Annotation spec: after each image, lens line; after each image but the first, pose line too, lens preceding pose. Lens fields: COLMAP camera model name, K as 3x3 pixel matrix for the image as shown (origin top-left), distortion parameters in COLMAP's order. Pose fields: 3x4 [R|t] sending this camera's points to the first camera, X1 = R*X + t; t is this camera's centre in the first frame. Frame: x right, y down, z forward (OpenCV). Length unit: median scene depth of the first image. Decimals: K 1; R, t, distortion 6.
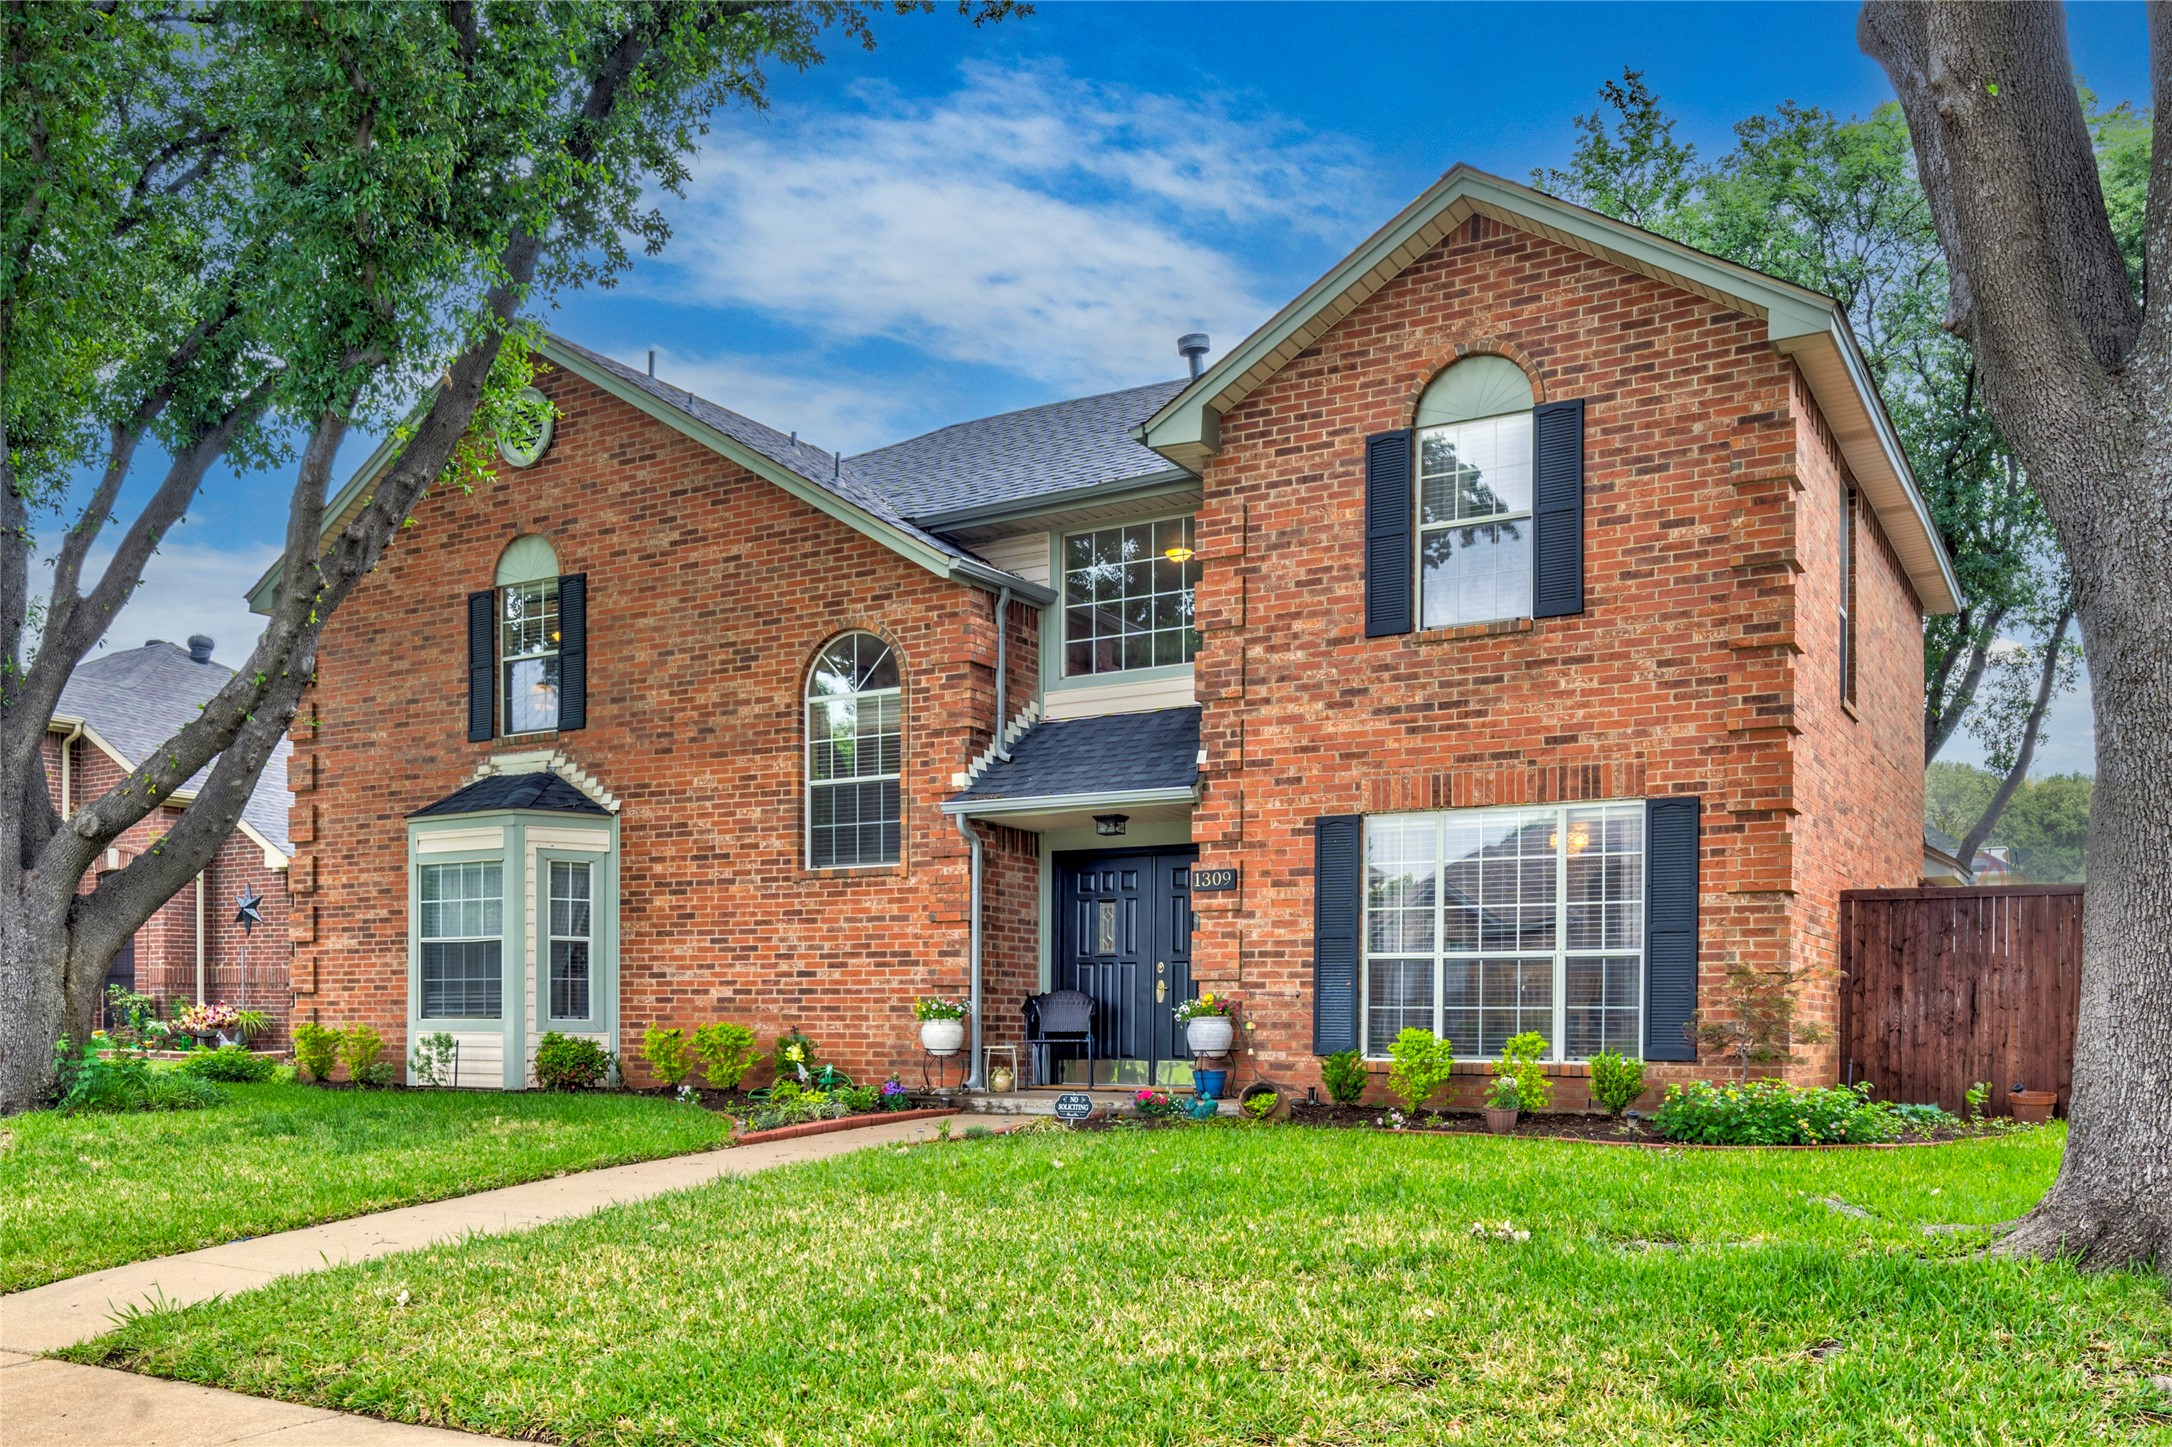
lens RADIAL K [[1177.5, 0, 1079.1], [0, 1177.5, 718.6], [0, 0, 1]] dist [-0.003078, -0.000347]
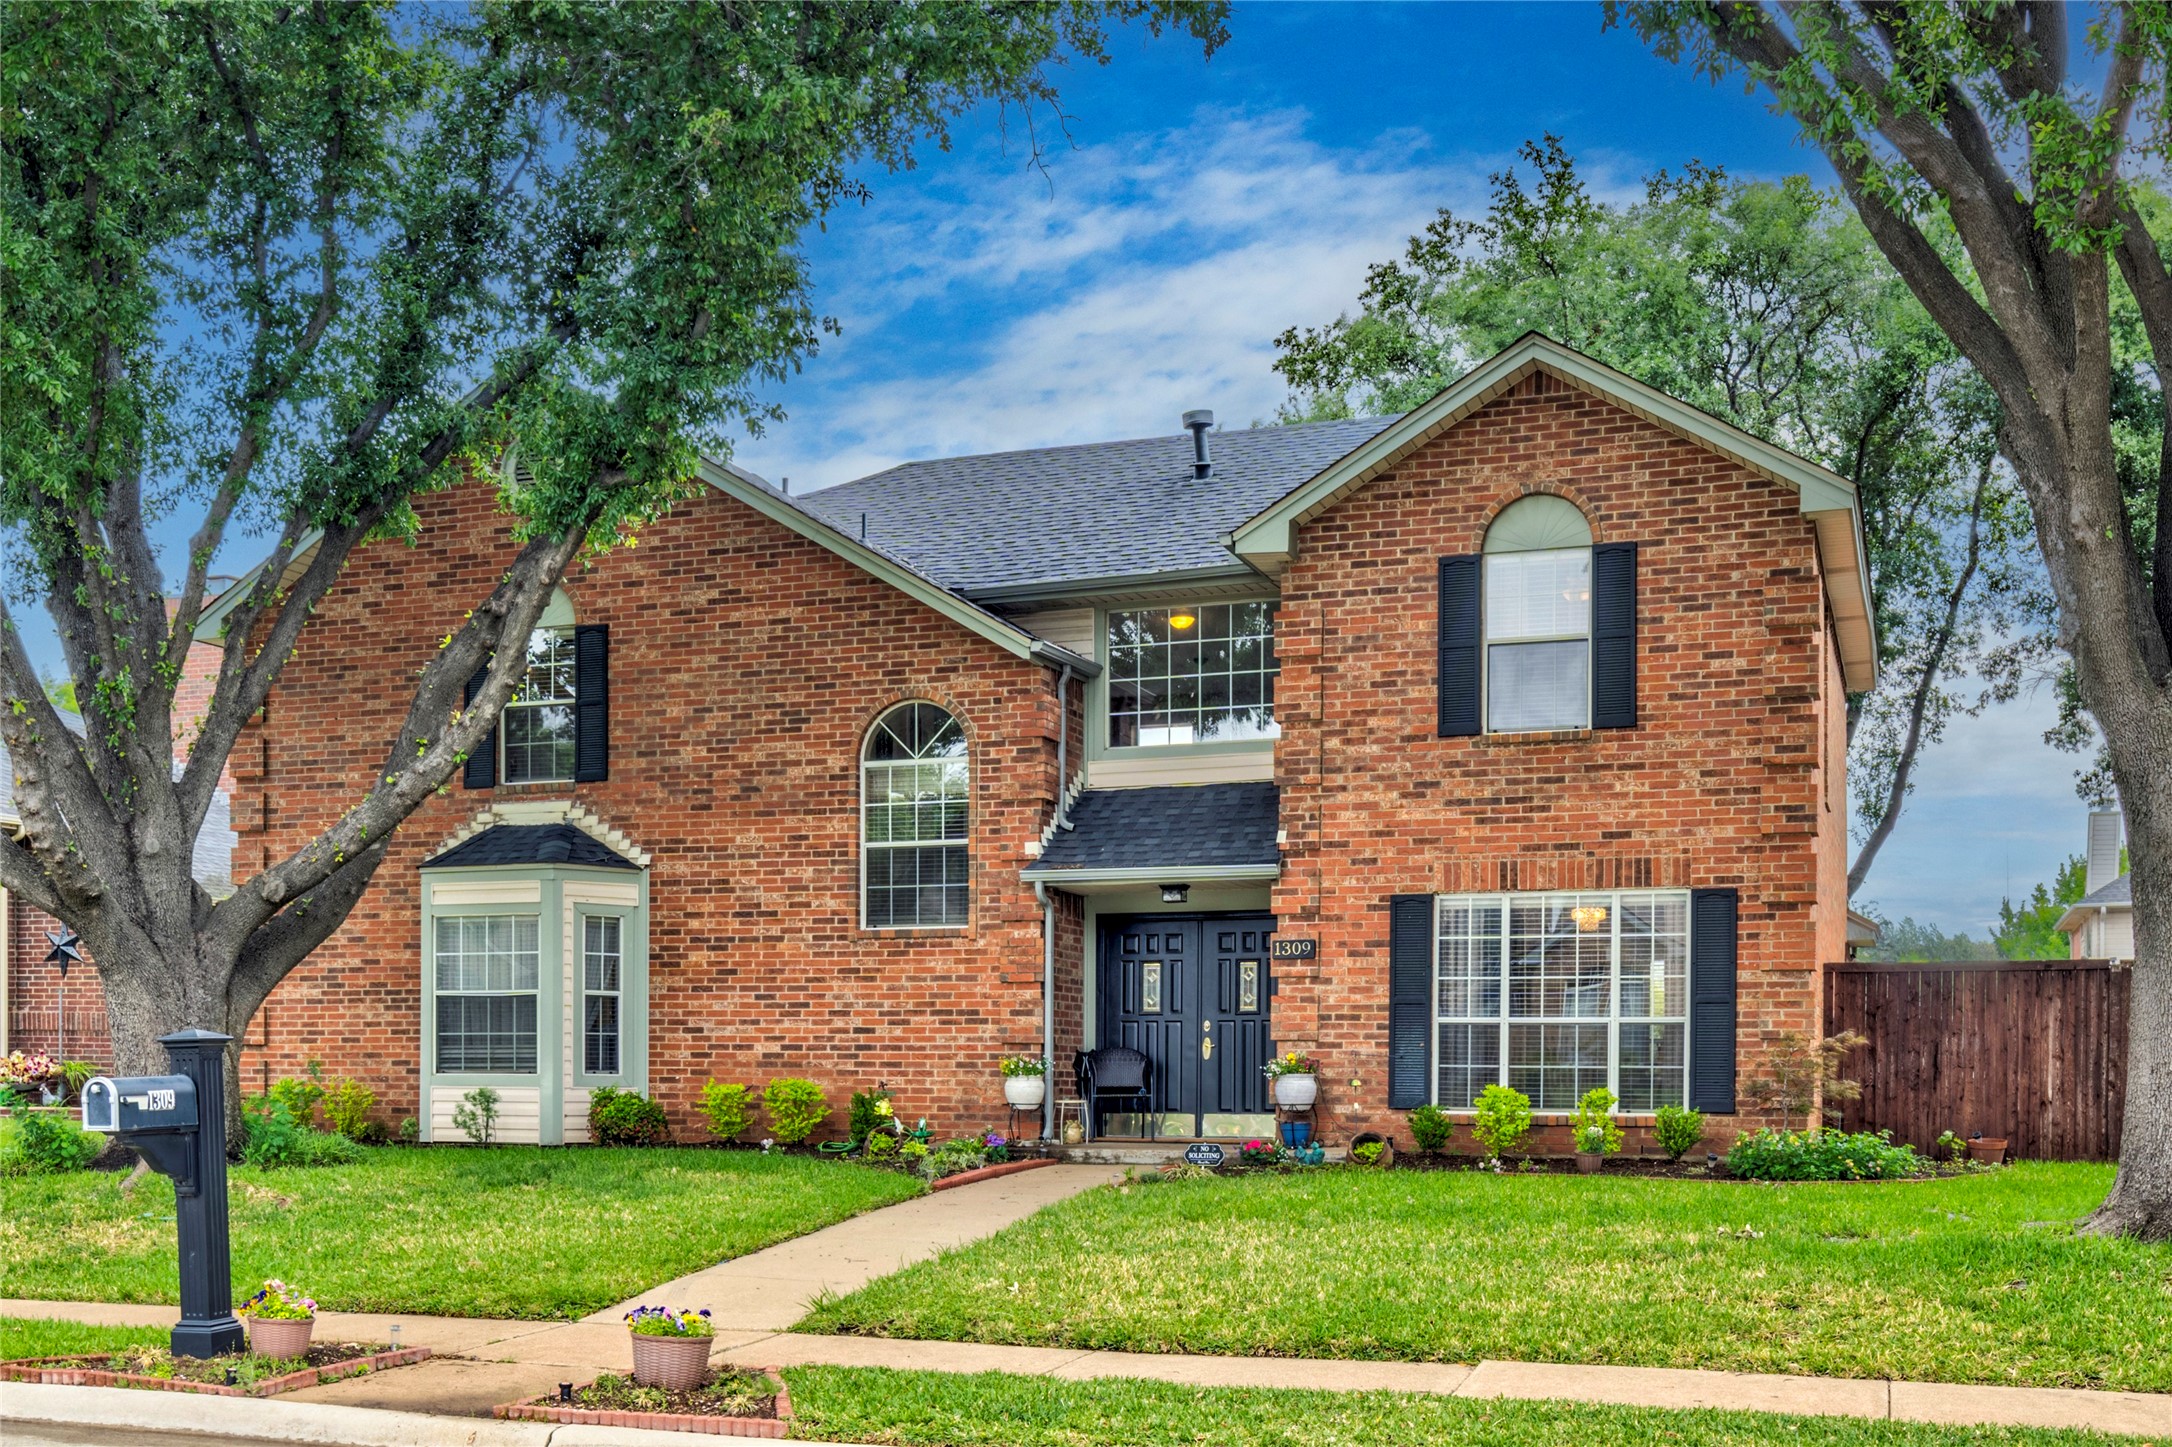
lens RADIAL K [[1238.6, 0, 1086.0], [0, 1238.6, 723.5], [0, 0, 1]] dist [-0.001796, -0.001150]
pose [[0.995166, 0.026970, 0.094426, -0.187464], [-0.024812, 0.999405, -0.023956, -0.040538], [-0.095016, 0.021497, 0.995244, -0.138411]]
